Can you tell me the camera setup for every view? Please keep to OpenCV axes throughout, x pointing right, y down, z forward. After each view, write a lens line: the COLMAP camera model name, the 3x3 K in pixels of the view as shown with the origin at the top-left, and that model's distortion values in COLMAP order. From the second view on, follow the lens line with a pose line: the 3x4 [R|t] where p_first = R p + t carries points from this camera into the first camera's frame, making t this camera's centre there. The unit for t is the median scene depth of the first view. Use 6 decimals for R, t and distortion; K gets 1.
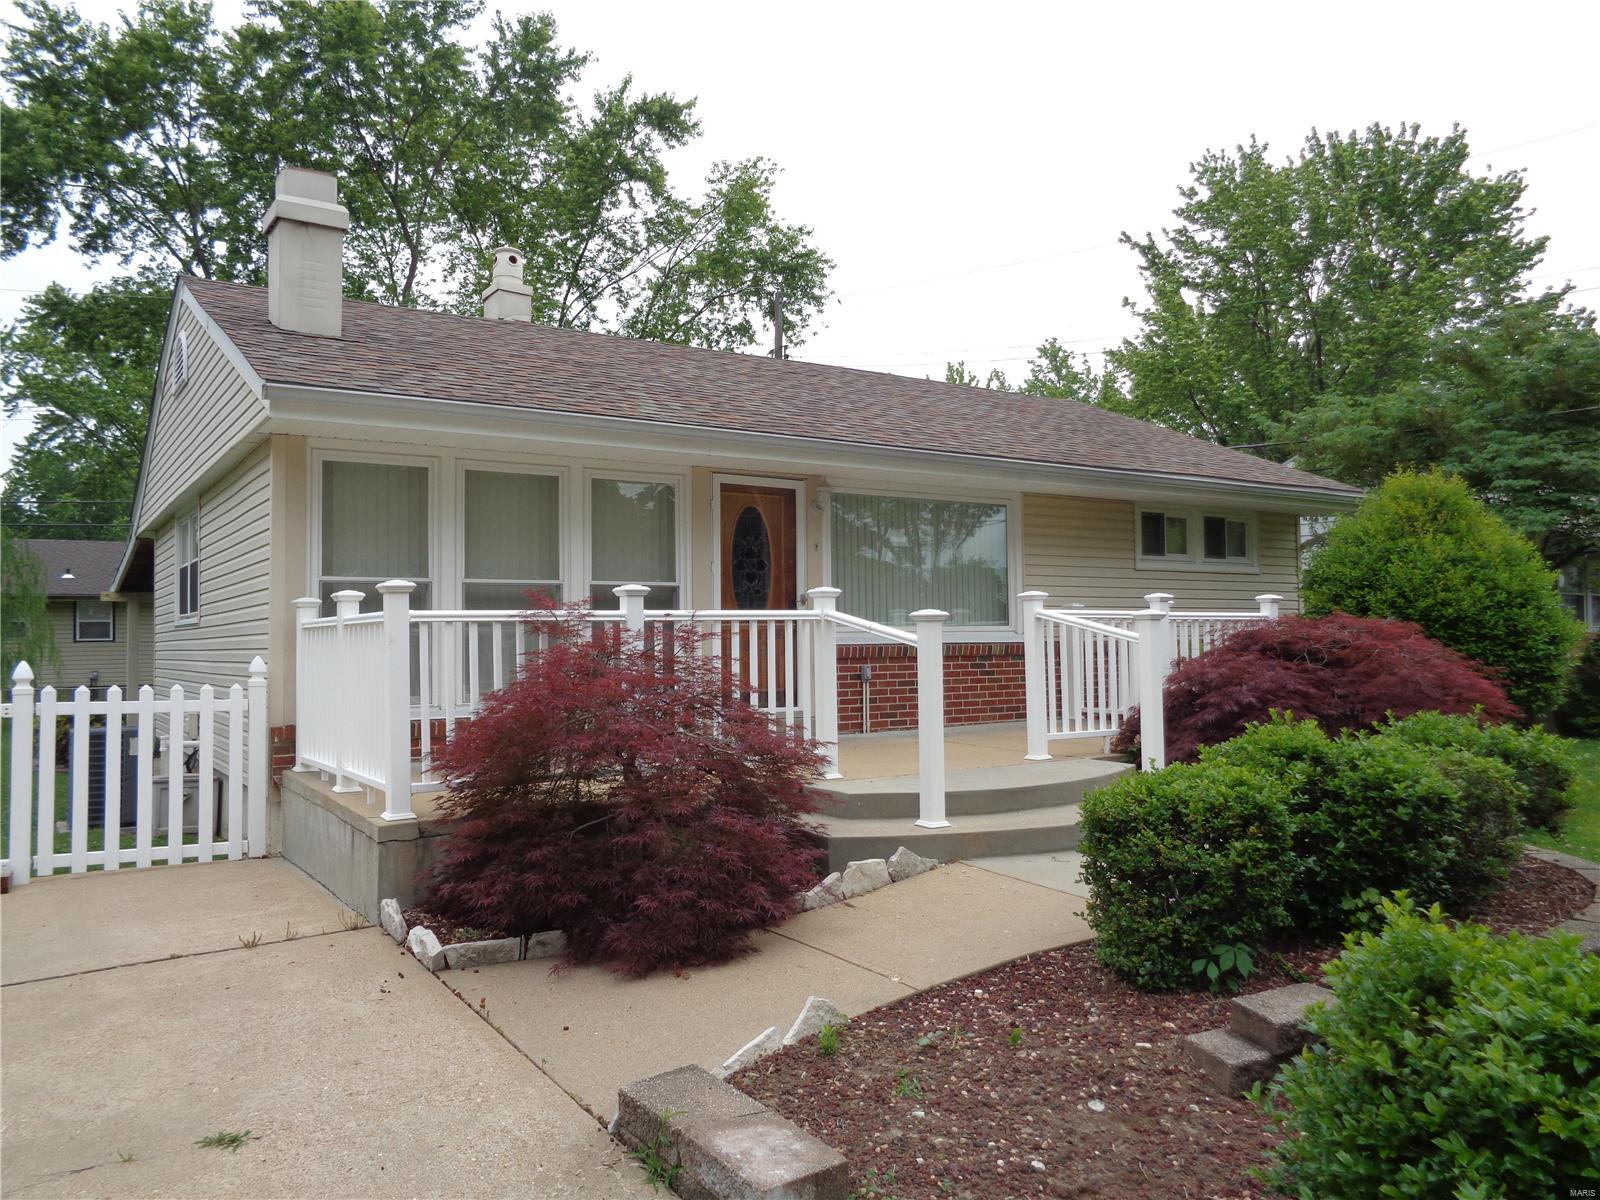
lens RADIAL K [[1233.3, 0, 833.3], [0, 1233.3, 577.4], [0, 0, 1]] dist [-0.006472, 0.015557]
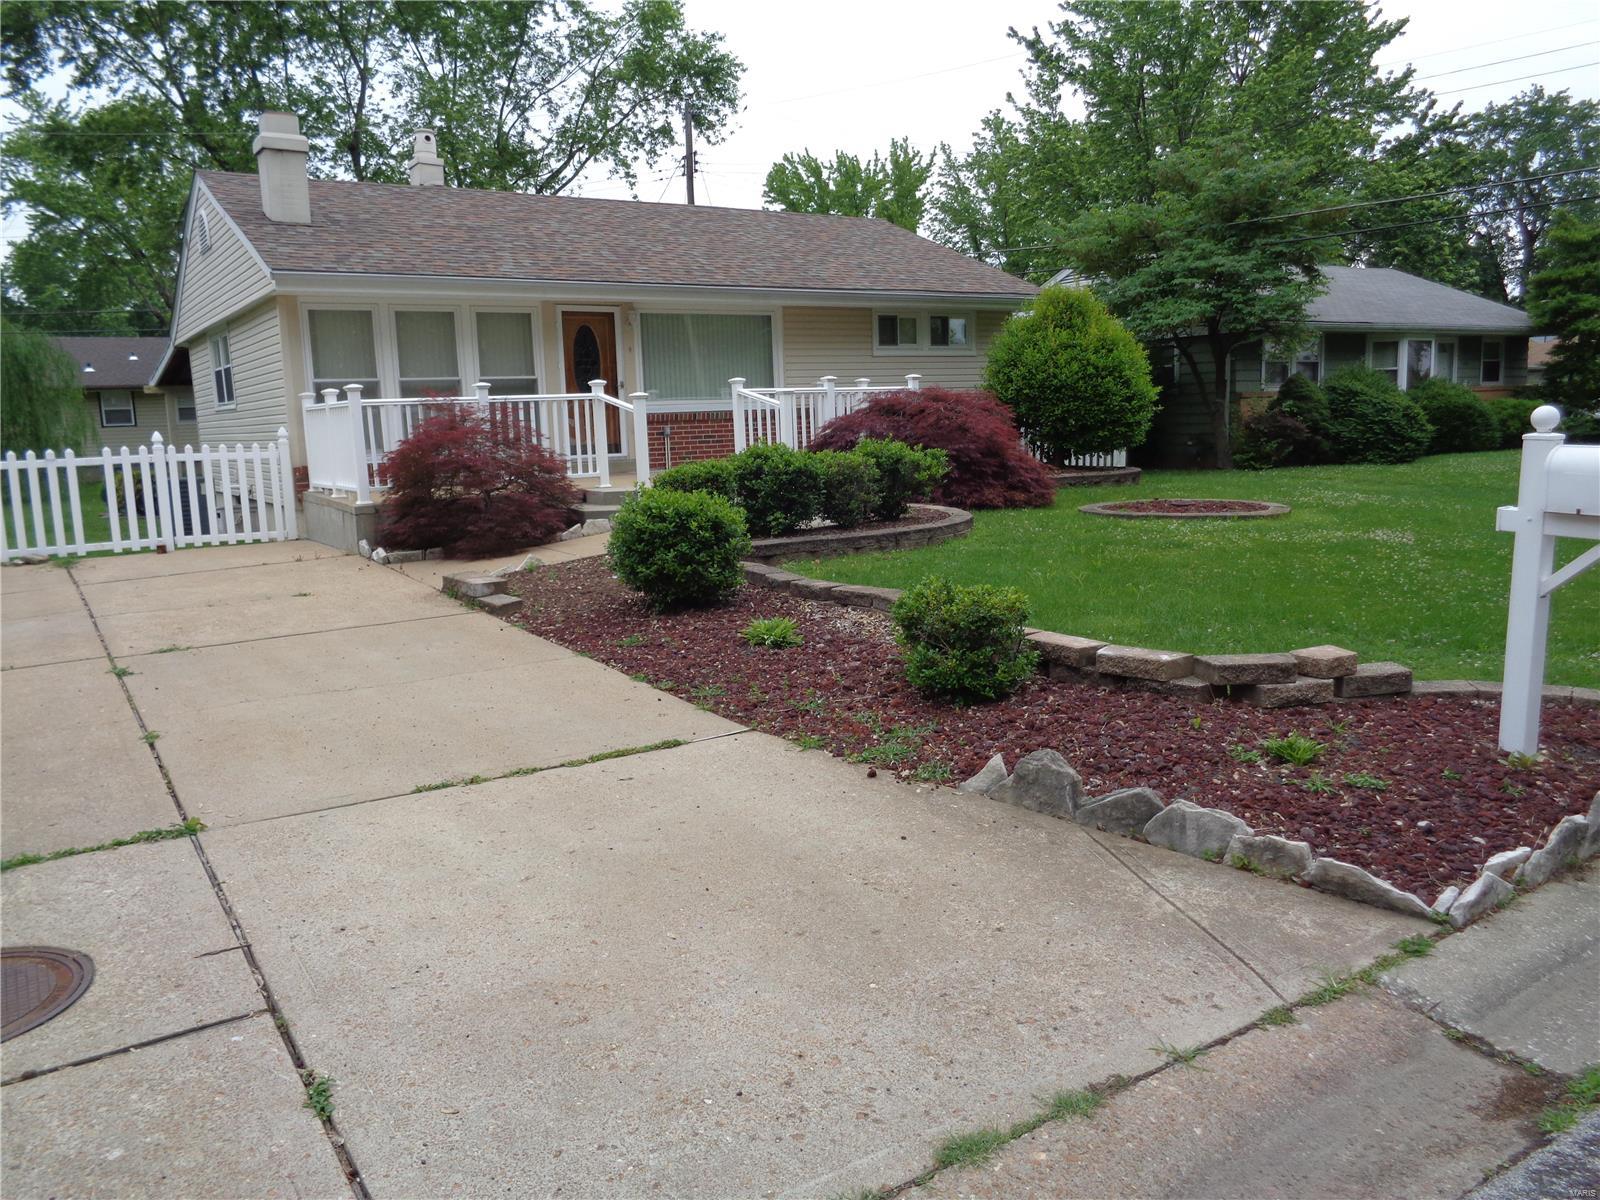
lens RADIAL K [[1209.1, 0, 806.2], [0, 1209.1, 572.0], [0, 0, 1]] dist [0.003401, -0.001680]
pose [[0.999711, -0.020955, -0.011745, 0.065395], [0.022738, 0.983157, 0.181342, -0.006200], [0.007747, -0.181557, 0.983350, -0.161068]]
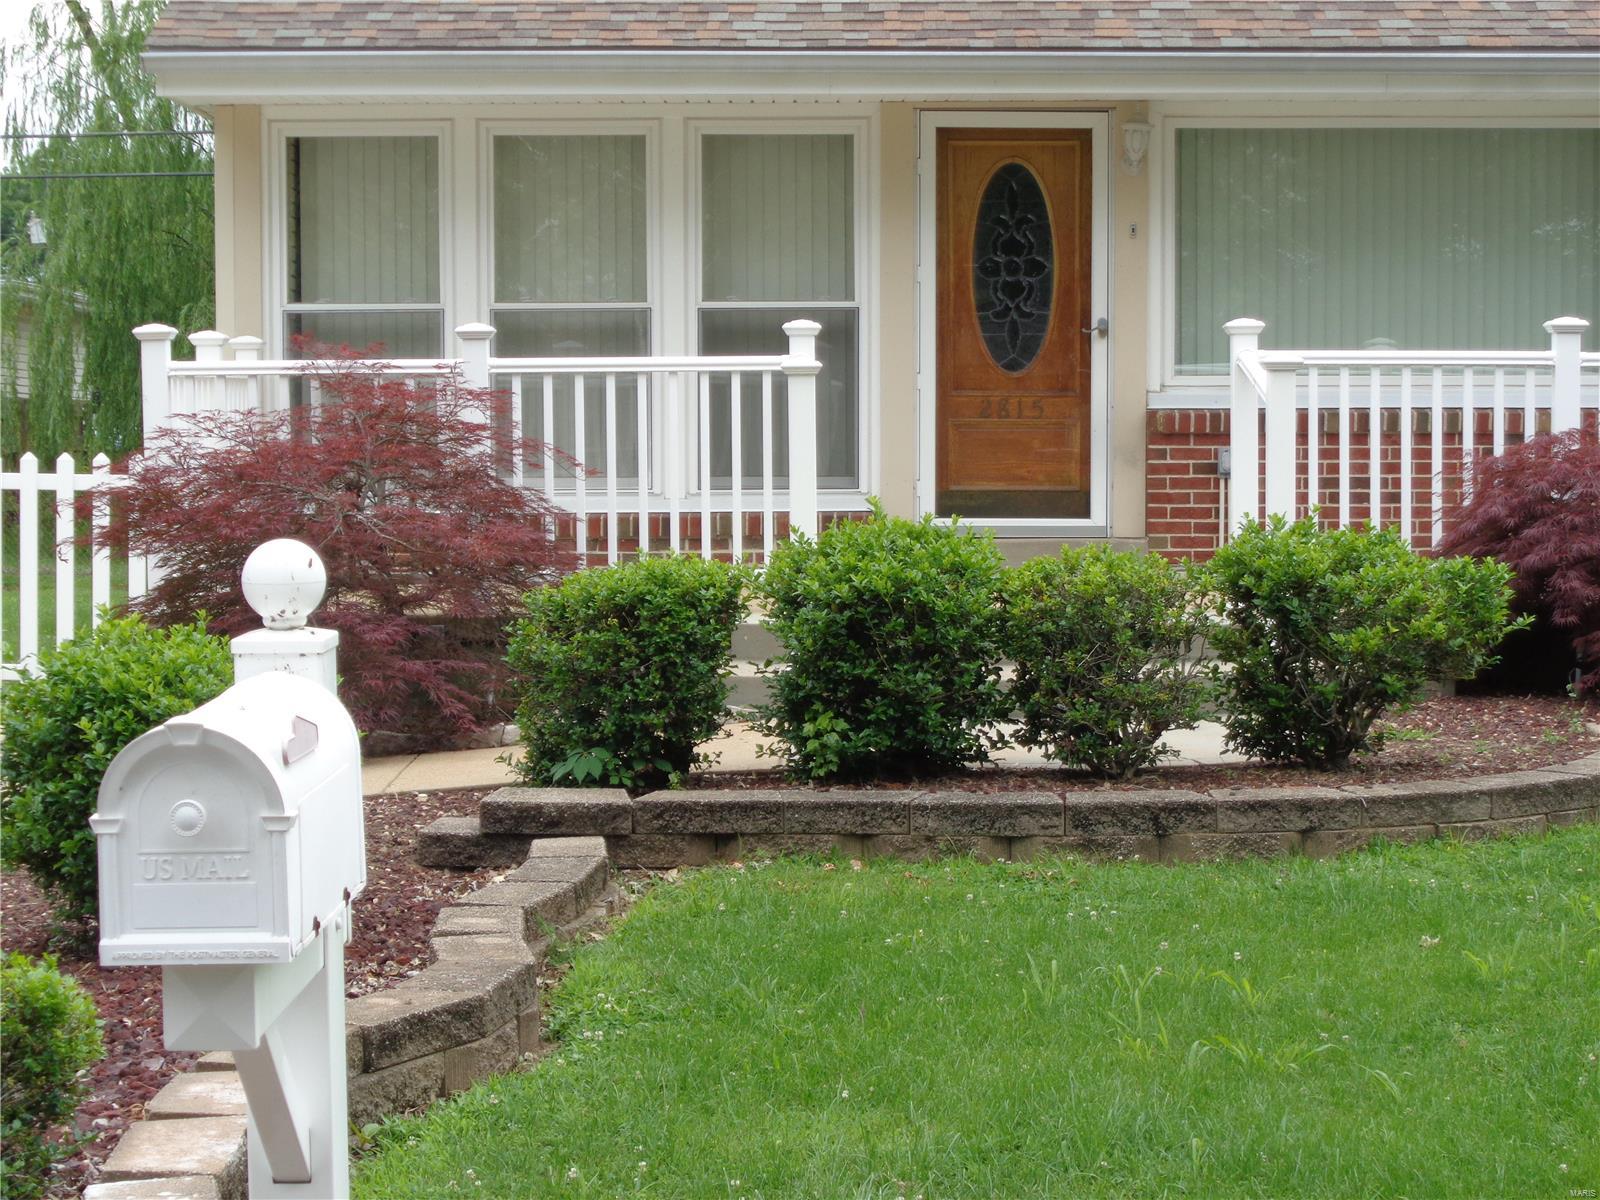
lens RADIAL K [[3461.1, 0, 829.0], [0, 3461.1, 598.9], [0, 0, 1]] dist [-0.031661, 0.260340]
pose [[0.843355, 0.038767, -0.535957, 0.211139], [0.021092, 0.994238, 0.105104, -0.008028], [0.536943, -0.099944, 0.837677, -0.115502]]
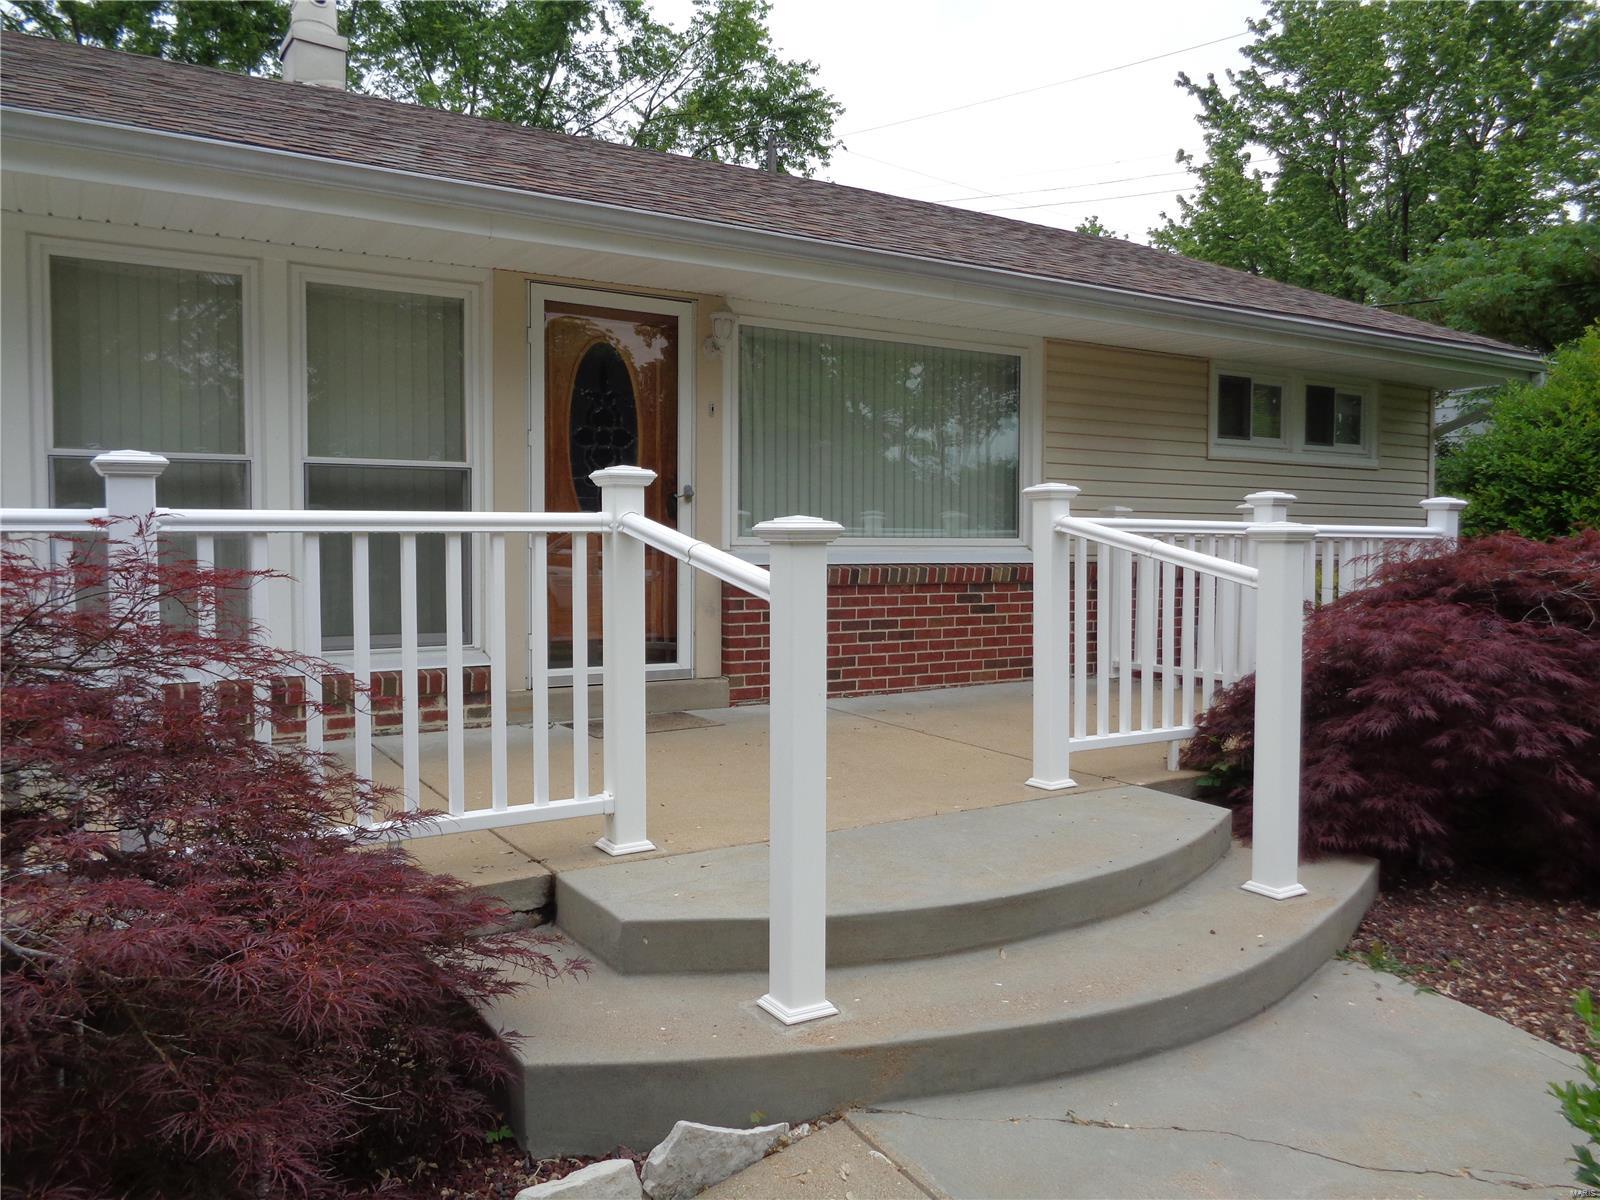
lens RADIAL K [[1251.8, 0, 828.0], [0, 1251.8, 599.1], [0, 0, 1]] dist [-0.001062, 0.005934]
pose [[0.999593, 0.017157, -0.022796, 0.018446], [-0.014836, 0.995044, 0.098325, 0.002190], [0.024370, -0.097947, 0.994893, 0.106109]]
